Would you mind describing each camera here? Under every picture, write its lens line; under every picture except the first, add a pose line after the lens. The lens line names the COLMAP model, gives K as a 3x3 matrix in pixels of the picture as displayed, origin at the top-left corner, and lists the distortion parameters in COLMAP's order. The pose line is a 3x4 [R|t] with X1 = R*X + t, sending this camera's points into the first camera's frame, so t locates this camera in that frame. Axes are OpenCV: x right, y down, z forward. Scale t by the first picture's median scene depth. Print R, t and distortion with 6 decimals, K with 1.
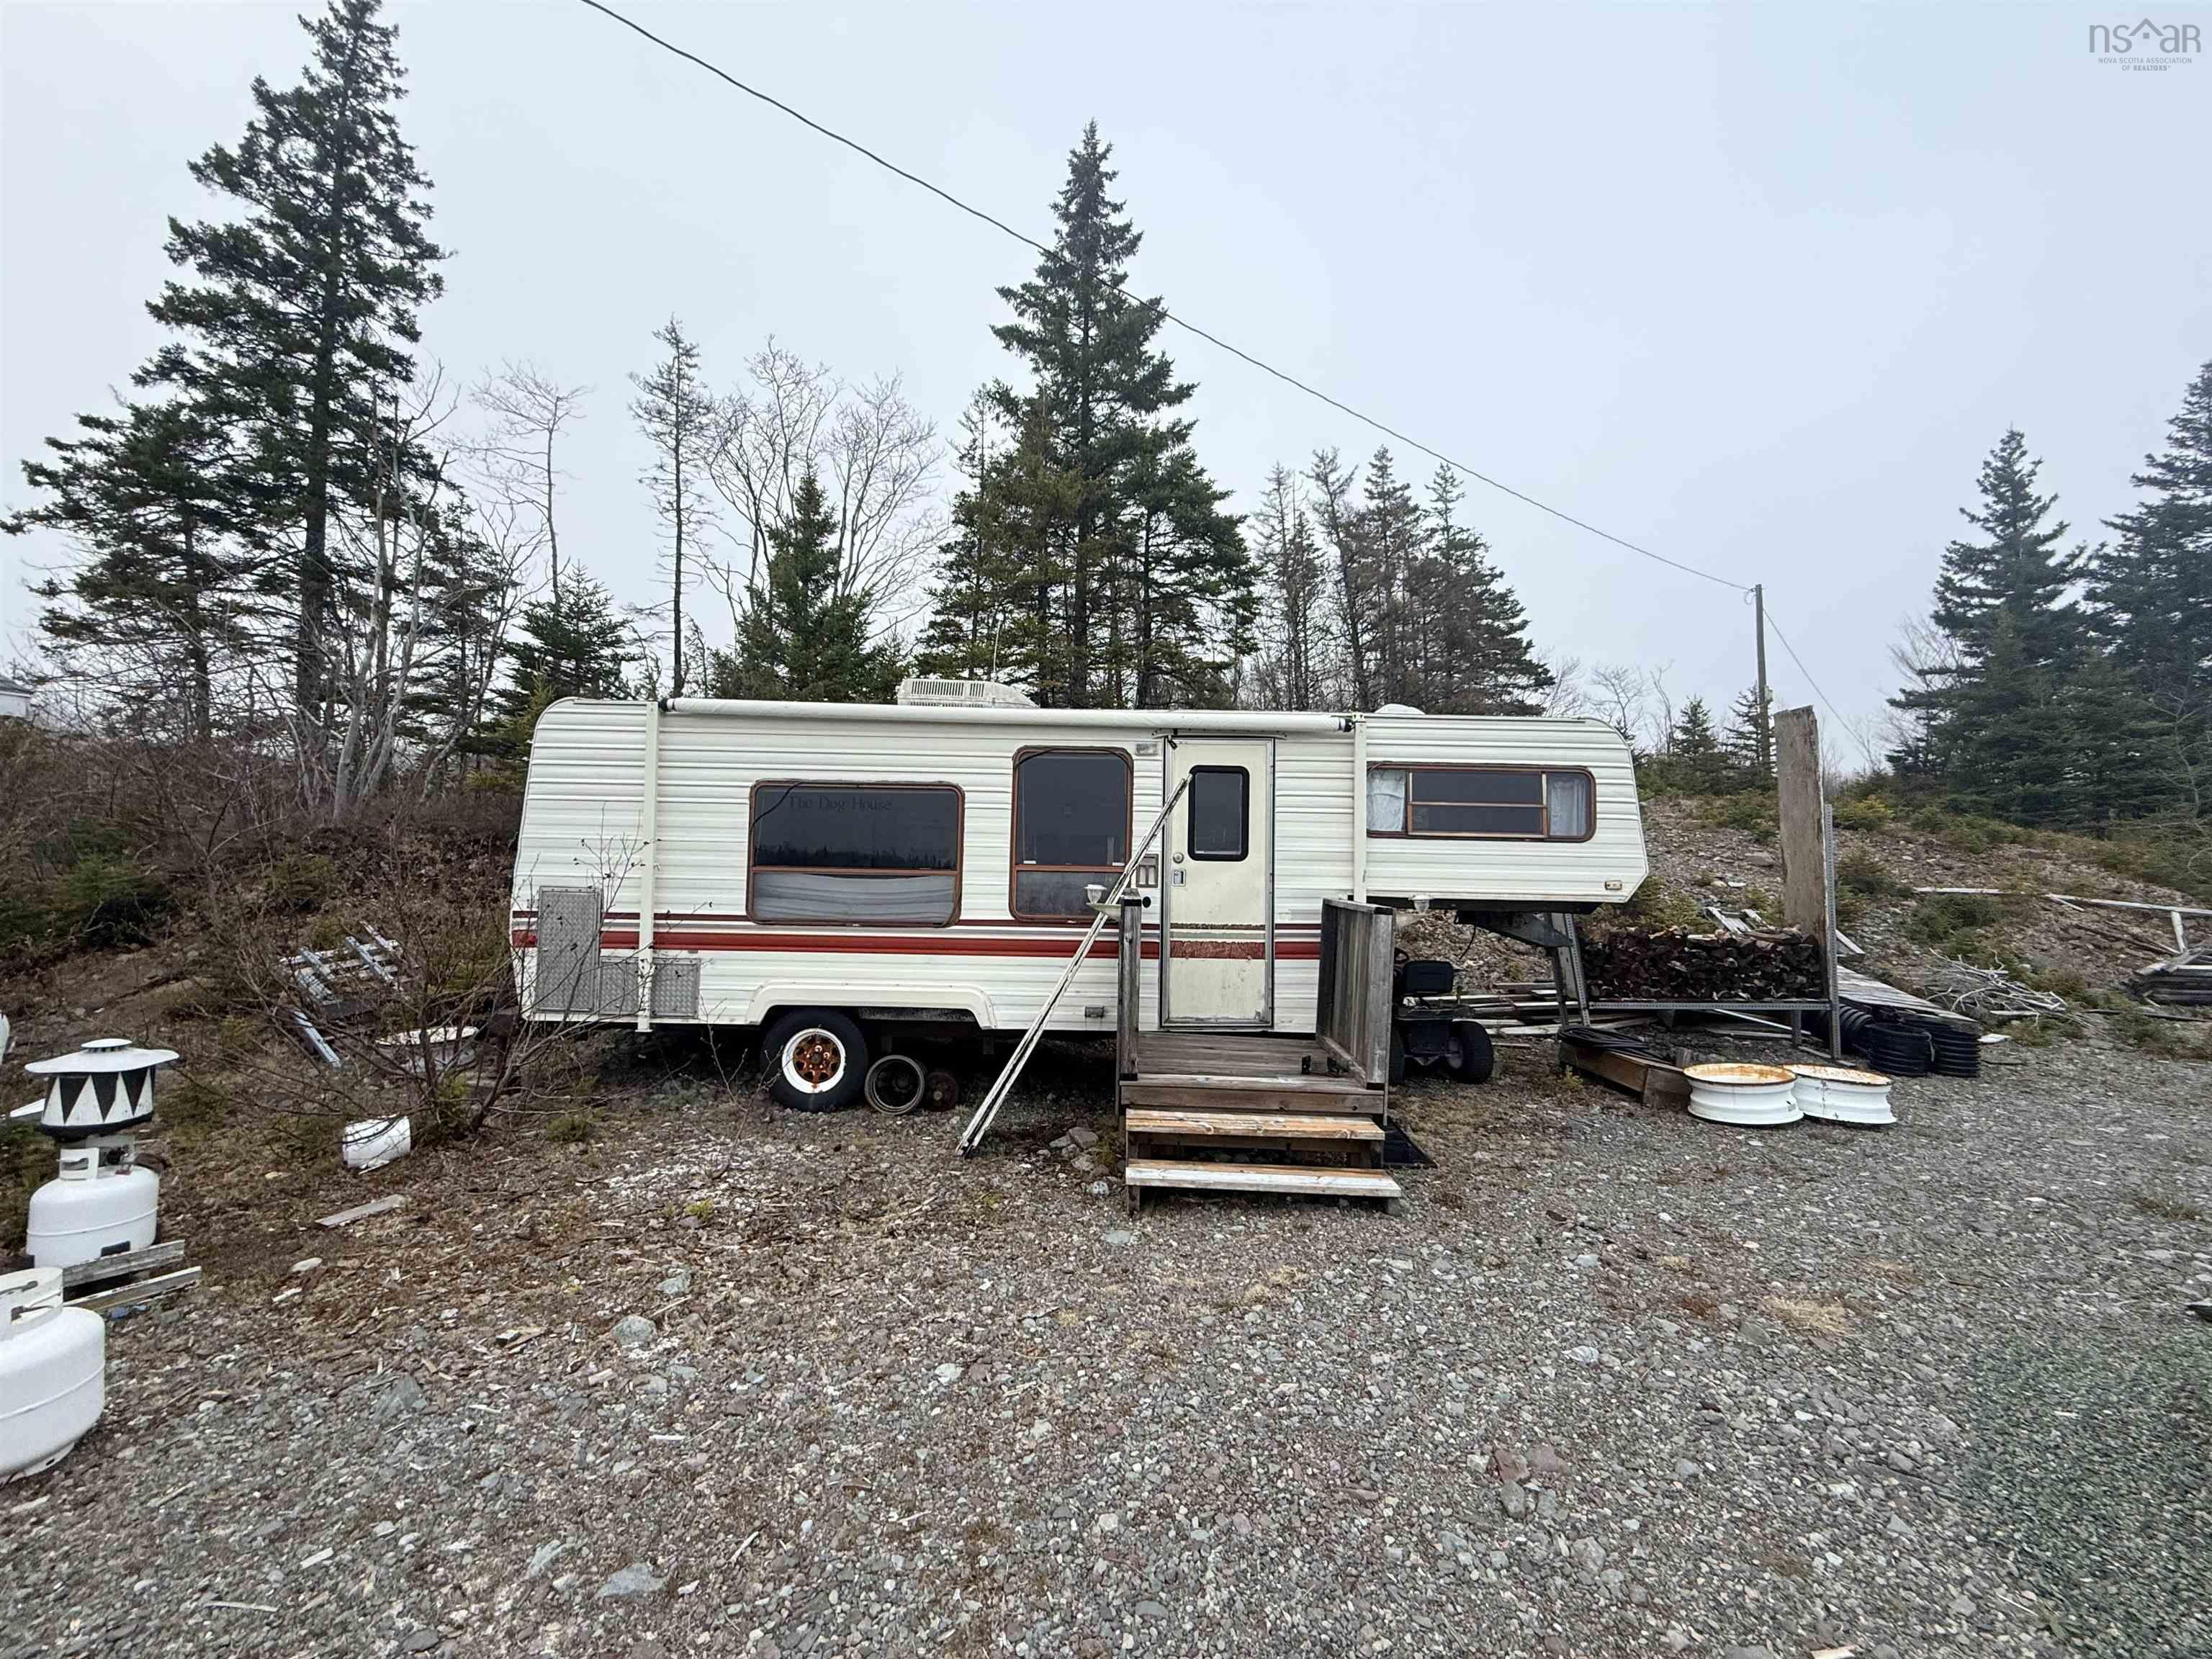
lens RADIAL K [[877.1, 0, 1101.3], [0, 877.1, 832.2], [0, 0, 1]] dist [0.000907, -0.000372]
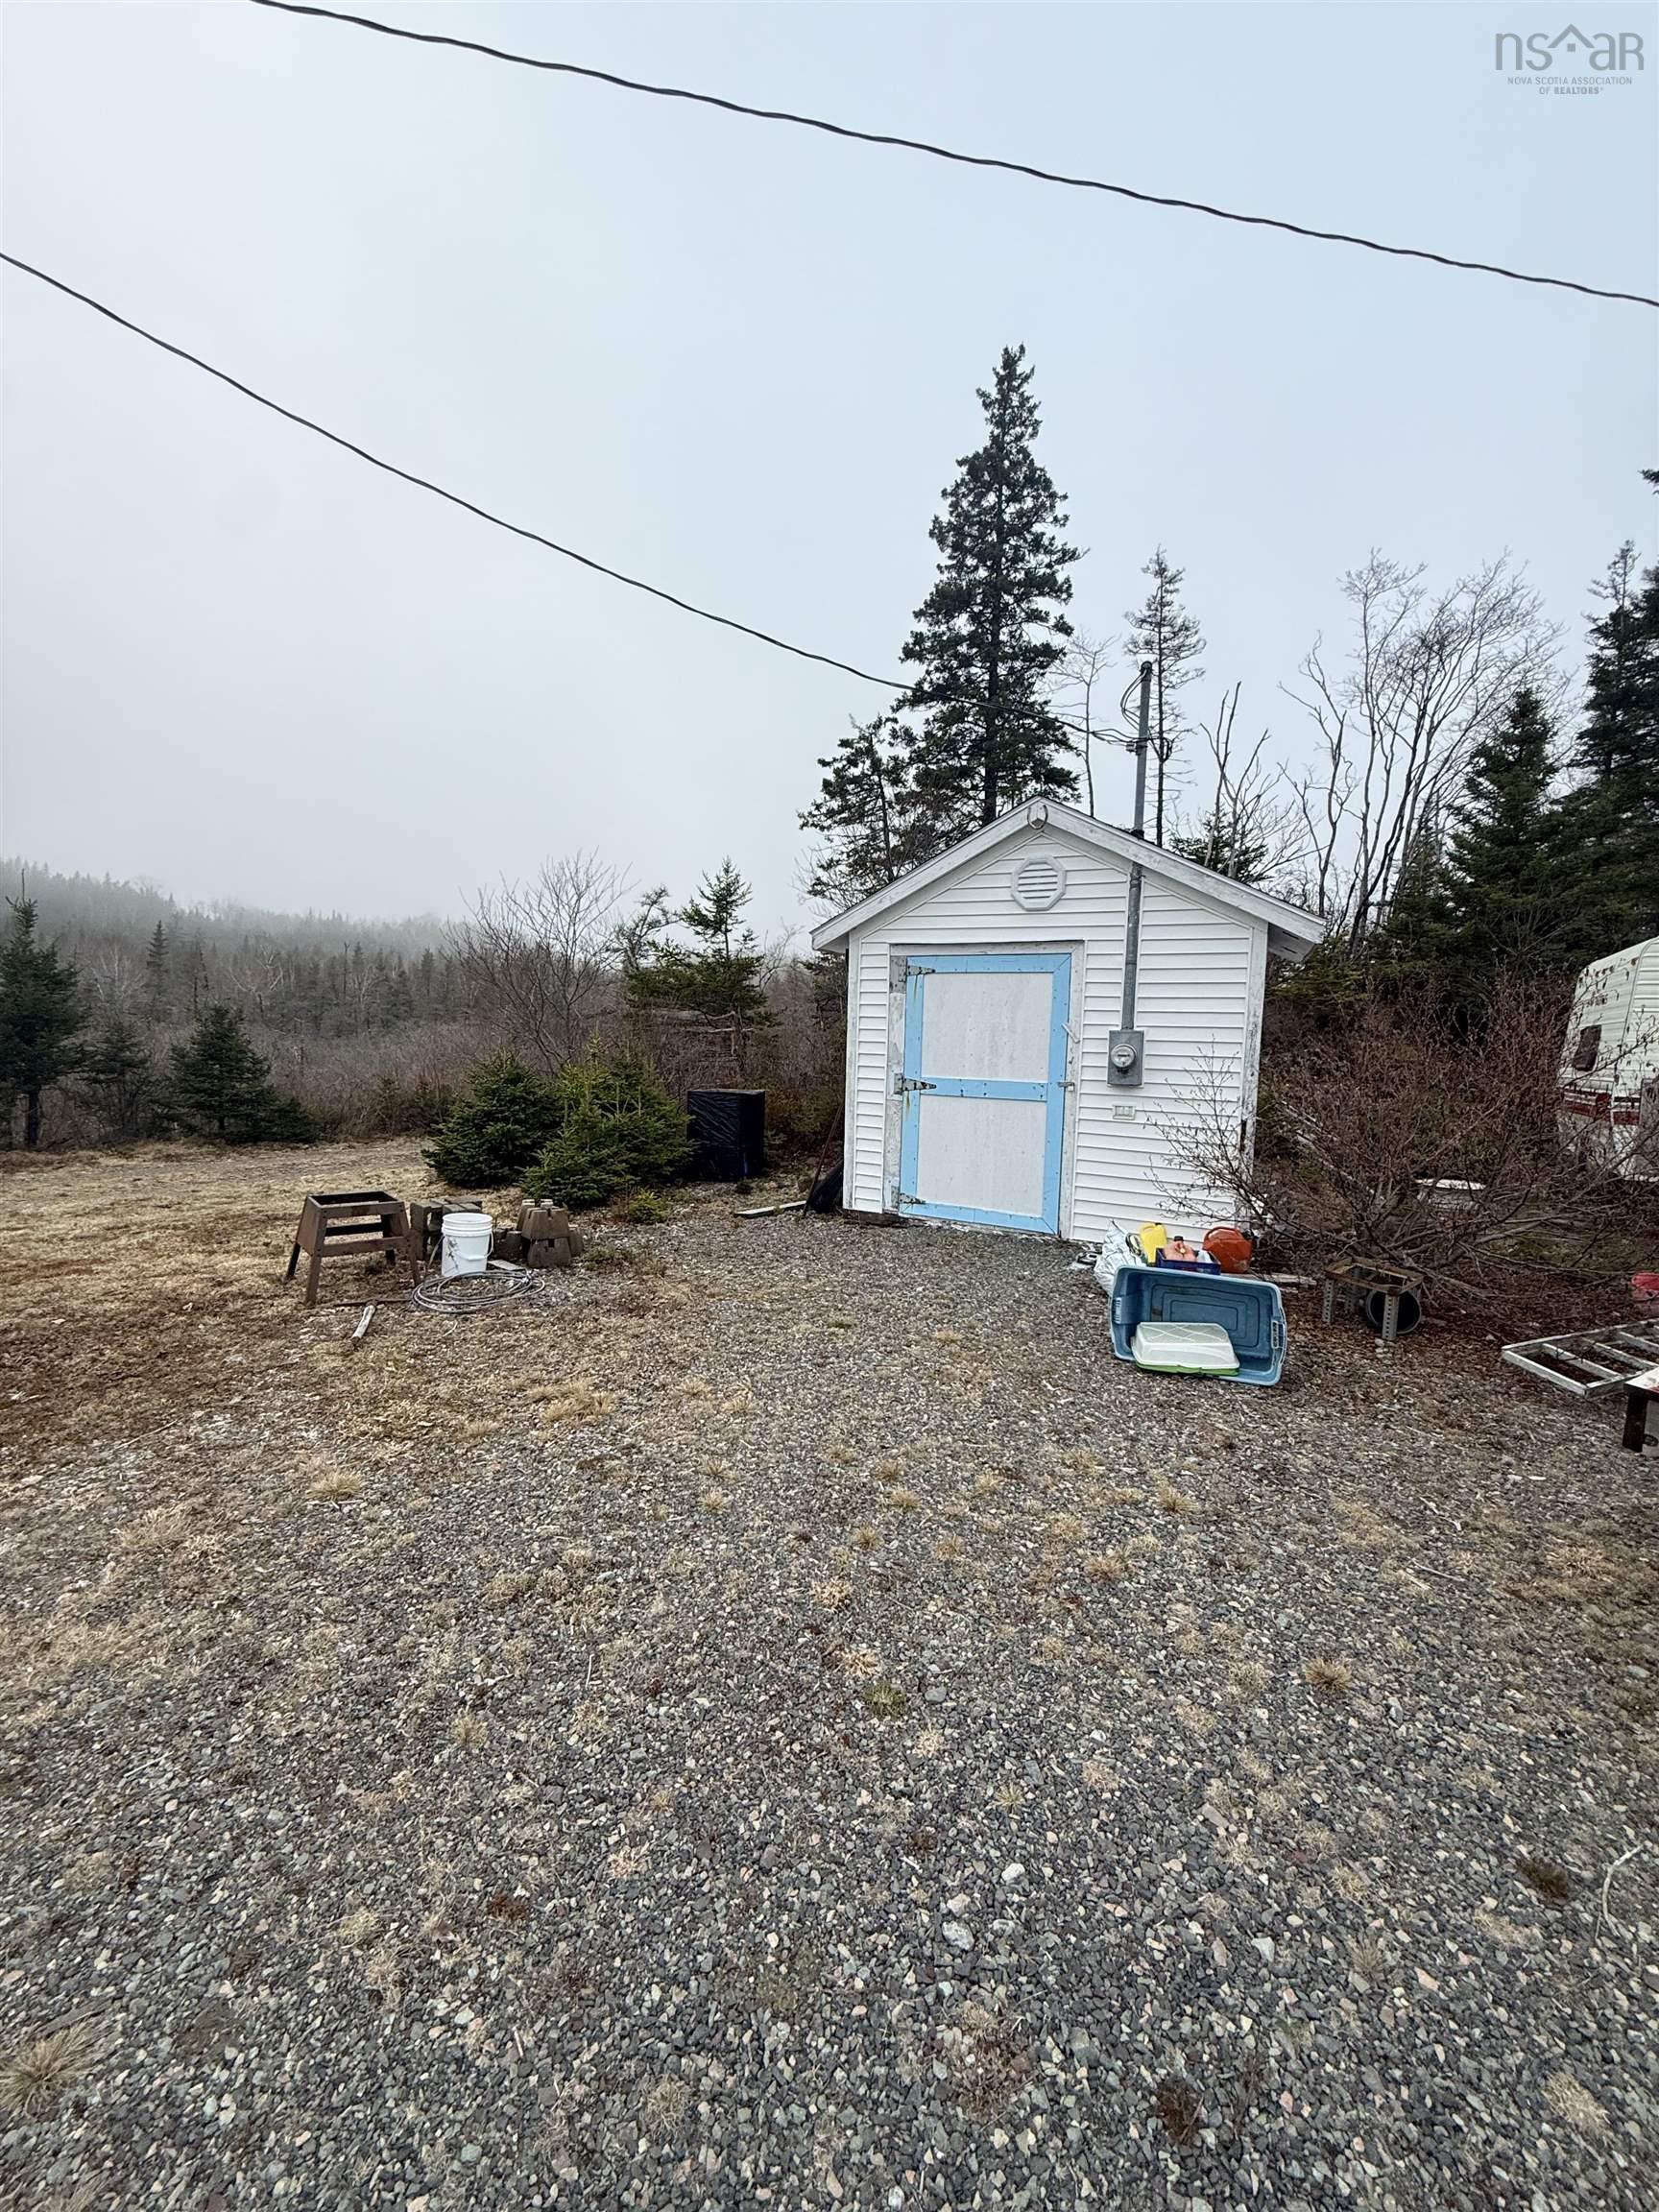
lens RADIAL K [[877.1, 0, 830.0], [0, 877.1, 1103.2], [0, 0, 1]] dist [0.000907, -0.000372]
pose [[0.863198, 0.043854, -0.502957, -0.372817], [0.002561, 0.995827, 0.091225, -0.008793], [0.504859, -0.080033, 0.859484, -0.267127]]
